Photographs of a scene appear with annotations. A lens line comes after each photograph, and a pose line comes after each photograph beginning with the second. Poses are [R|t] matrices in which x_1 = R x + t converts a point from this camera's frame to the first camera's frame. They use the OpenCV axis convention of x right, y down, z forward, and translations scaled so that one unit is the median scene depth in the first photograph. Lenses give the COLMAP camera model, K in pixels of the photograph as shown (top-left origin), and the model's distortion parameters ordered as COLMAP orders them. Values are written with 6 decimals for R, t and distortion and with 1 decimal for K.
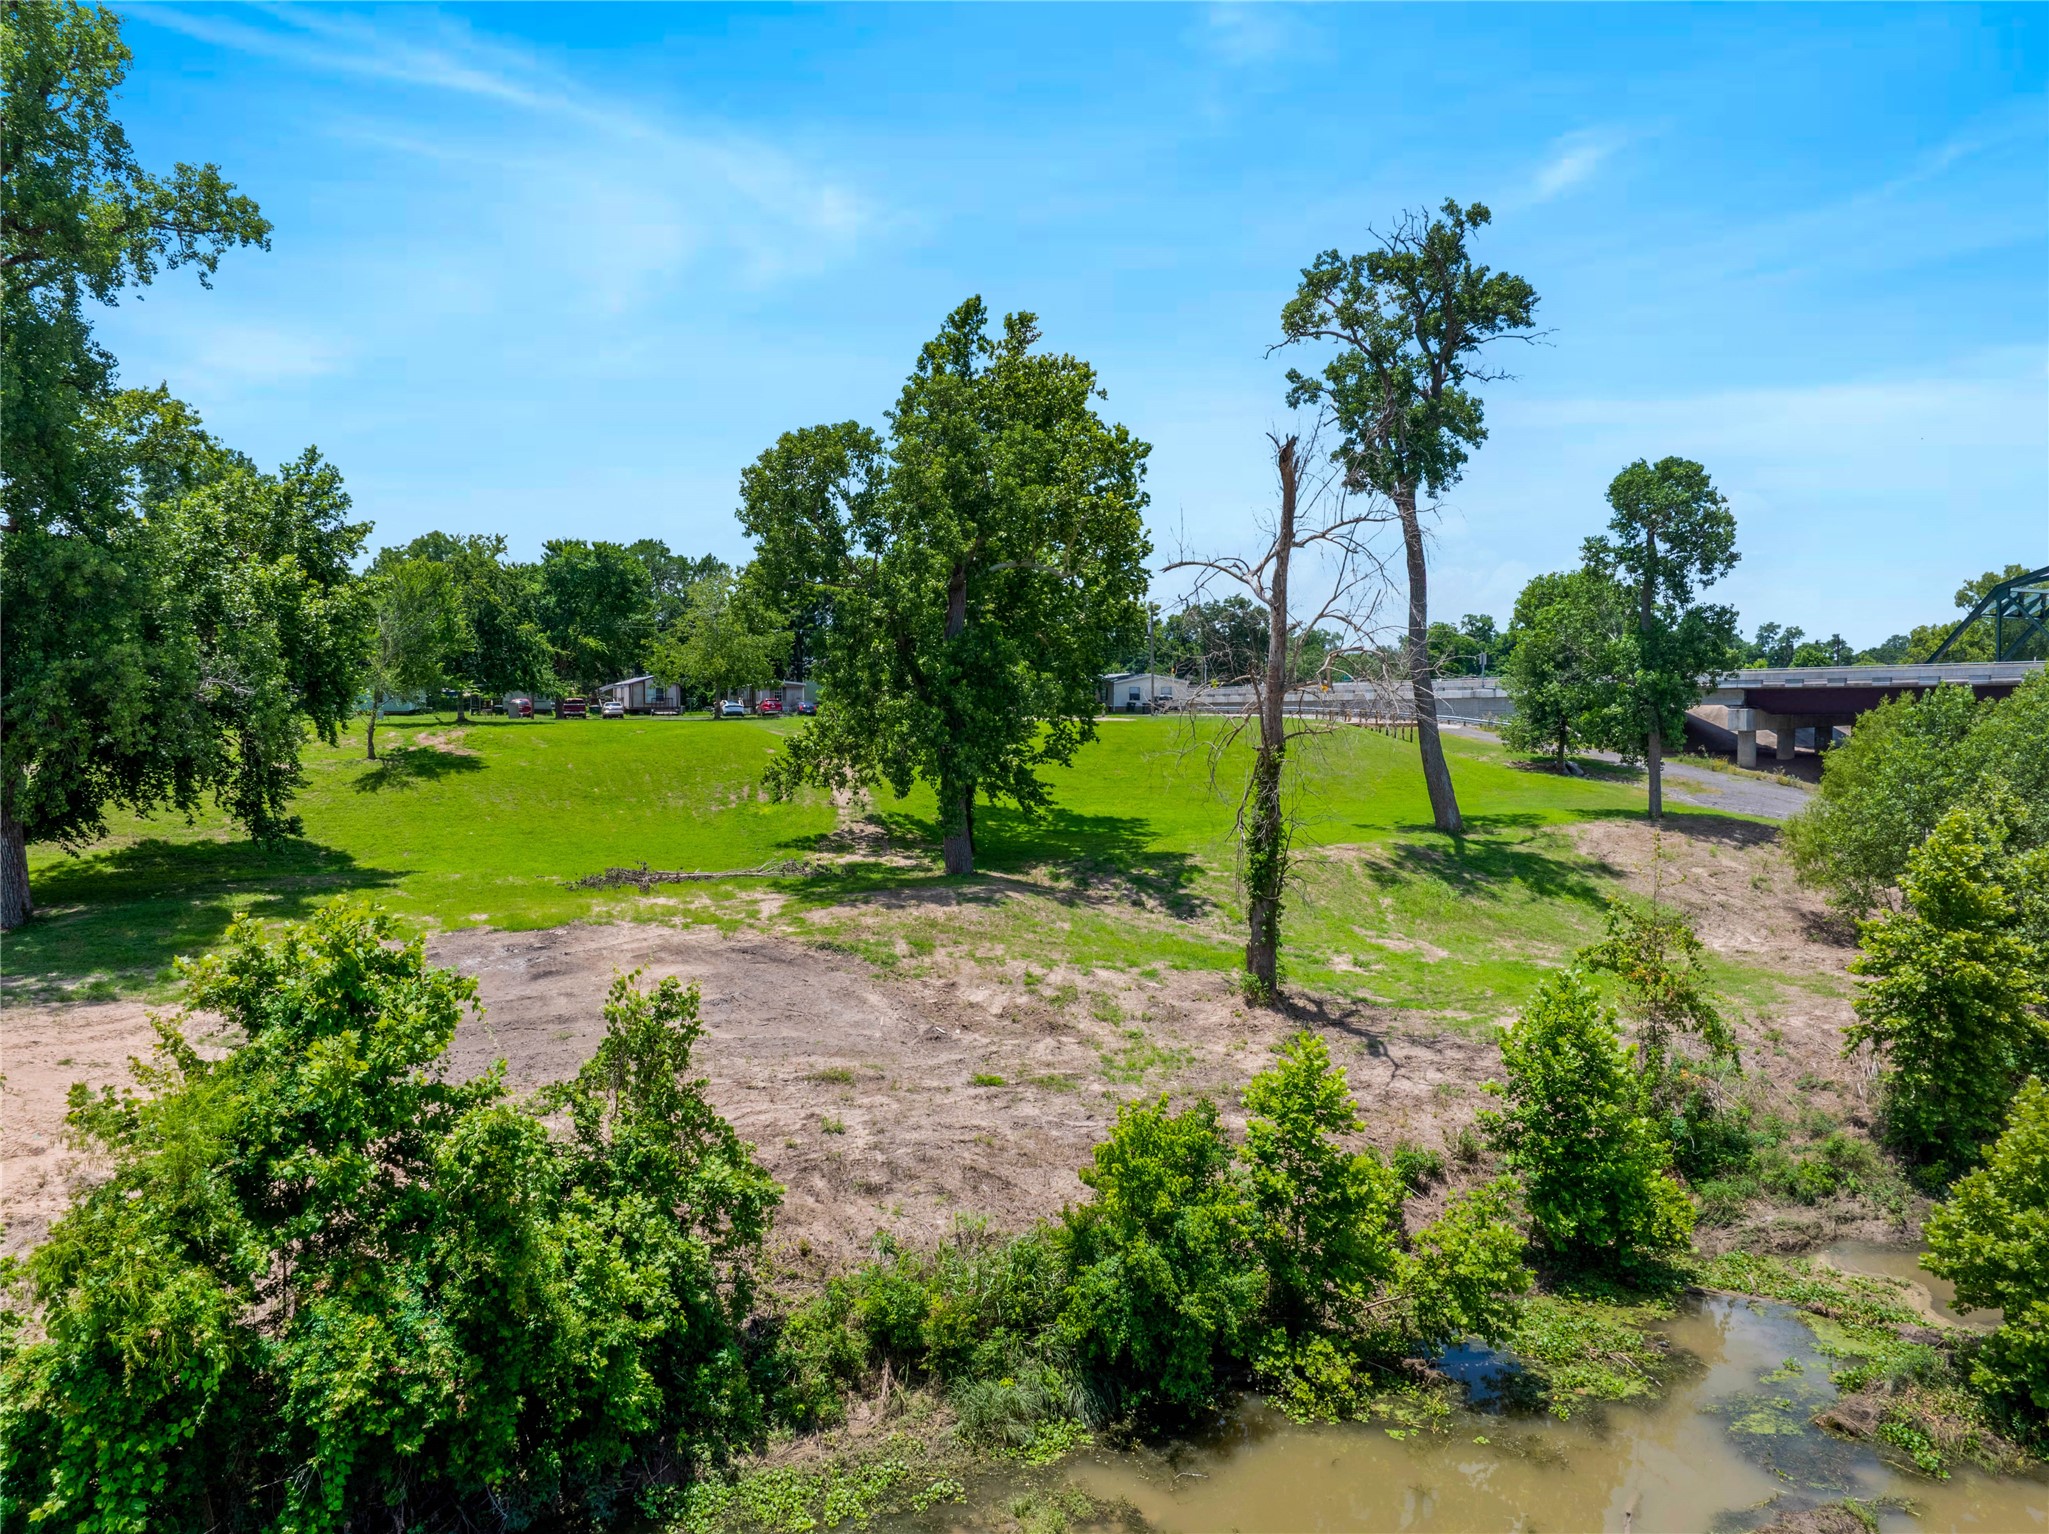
lens RADIAL K [[1446.1, 0, 1017.3], [0, 1446.1, 765.9], [0, 0, 1]] dist [-0.035122, -0.004935]
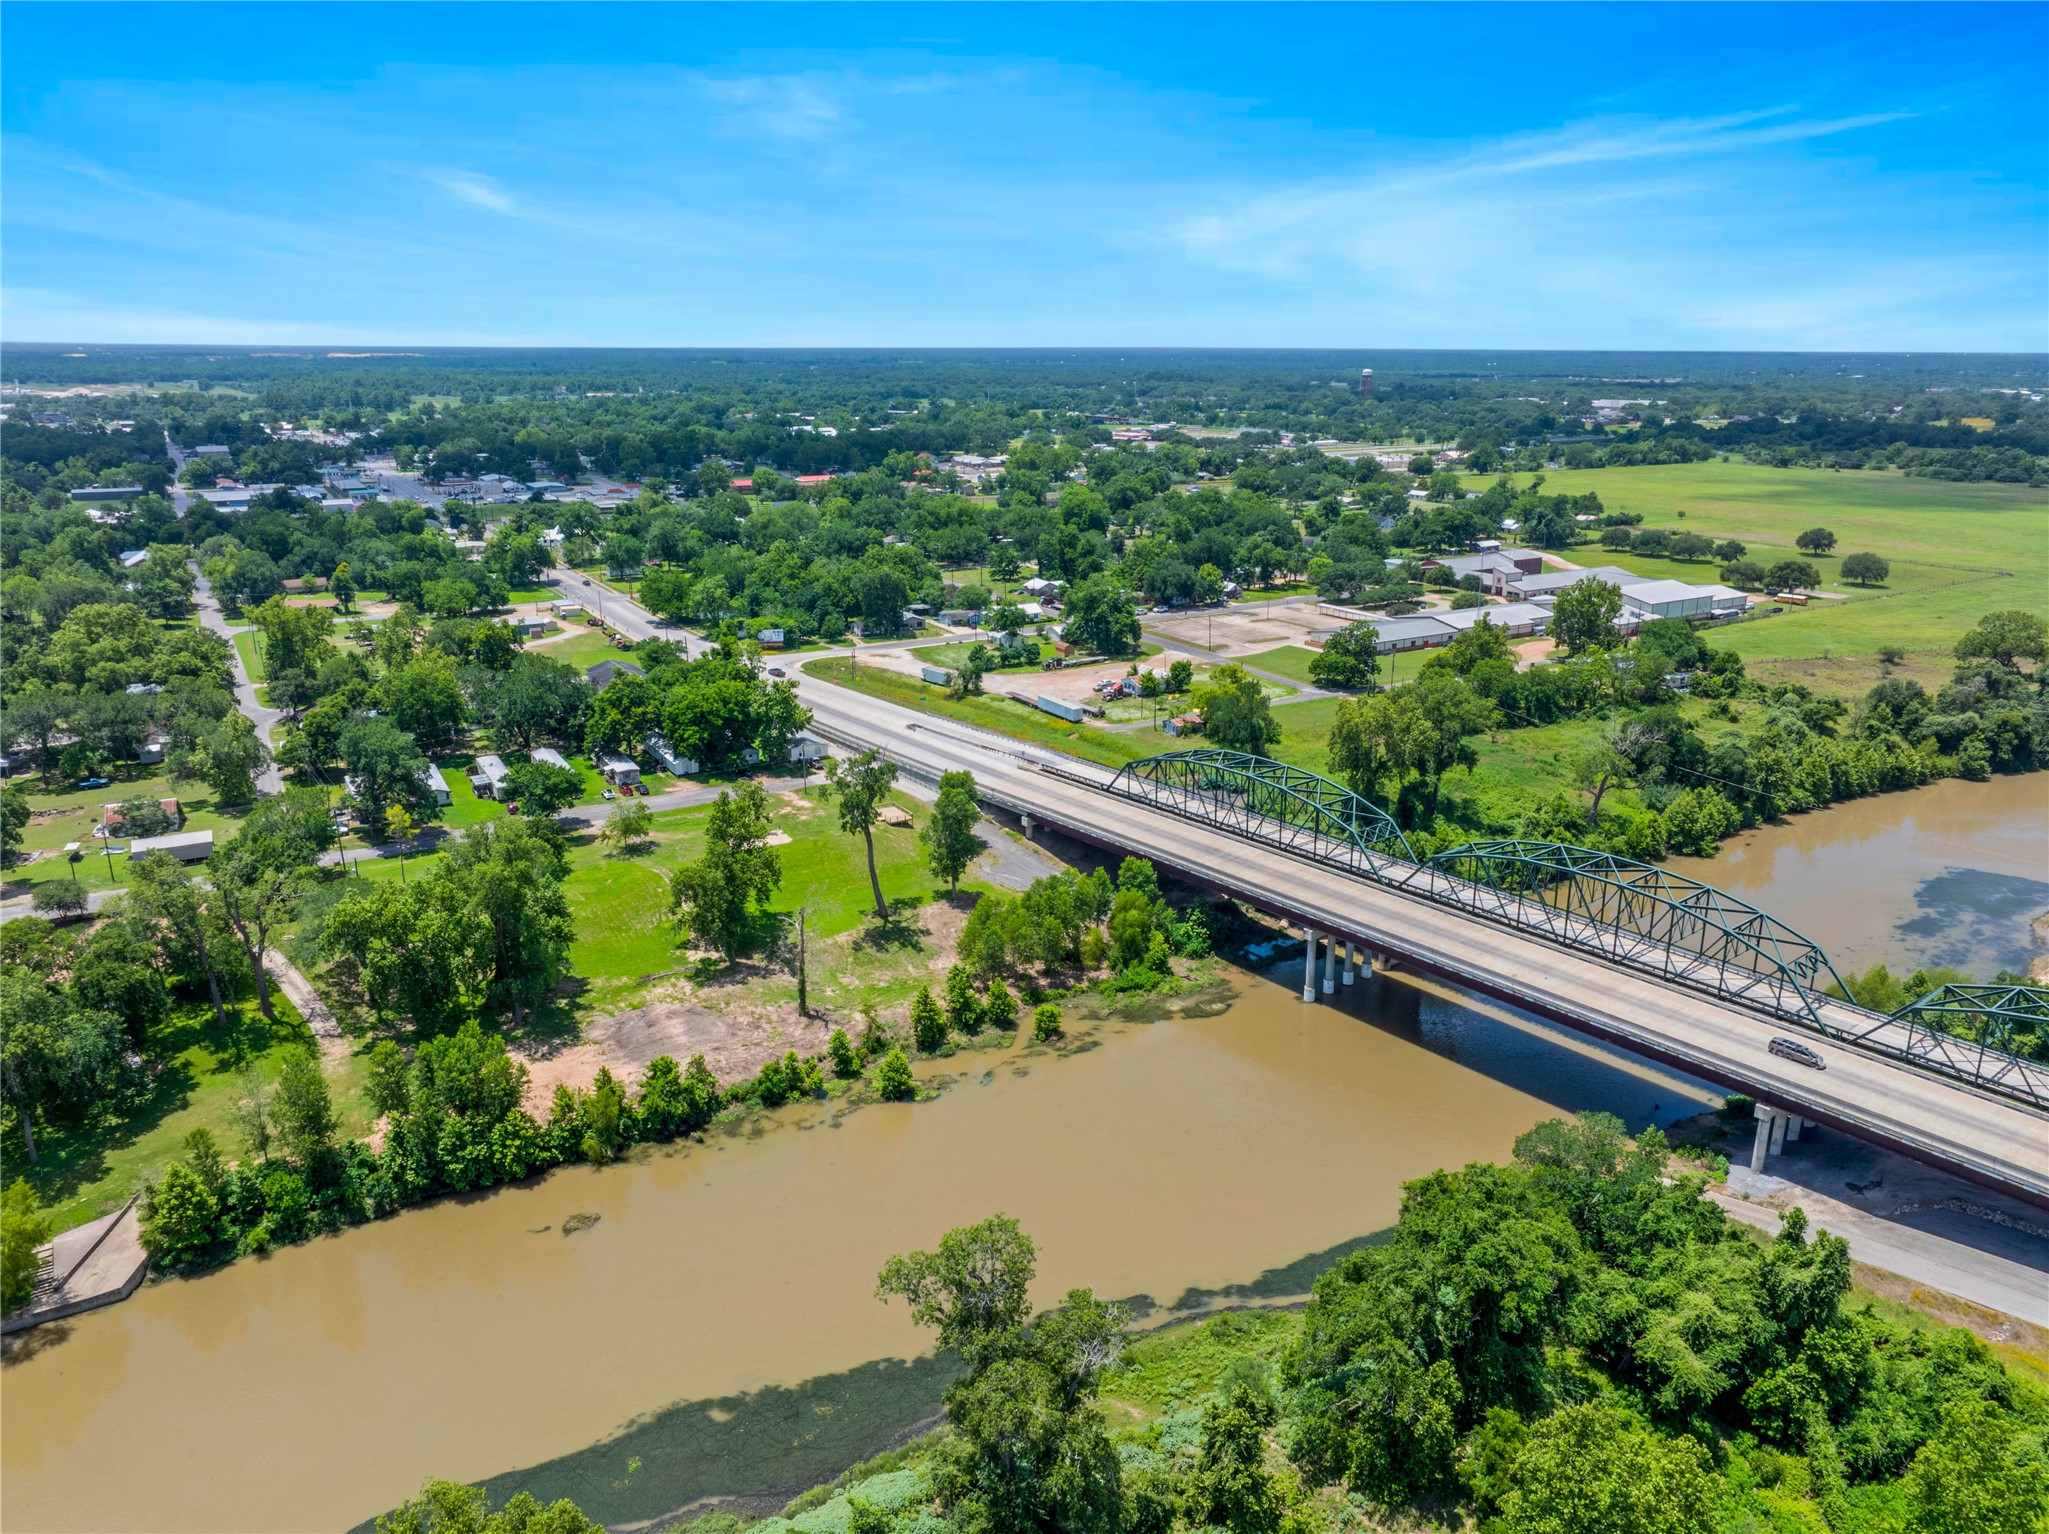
lens RADIAL K [[1446.1, 0, 1017.3], [0, 1446.1, 765.9], [0, 0, 1]] dist [-0.035122, -0.004935]
pose [[0.983375, -0.054830, 0.173113, 0.093733], [0.013600, 0.972886, 0.230886, -1.823265], [-0.181079, -0.224693, 0.957457, -3.695364]]
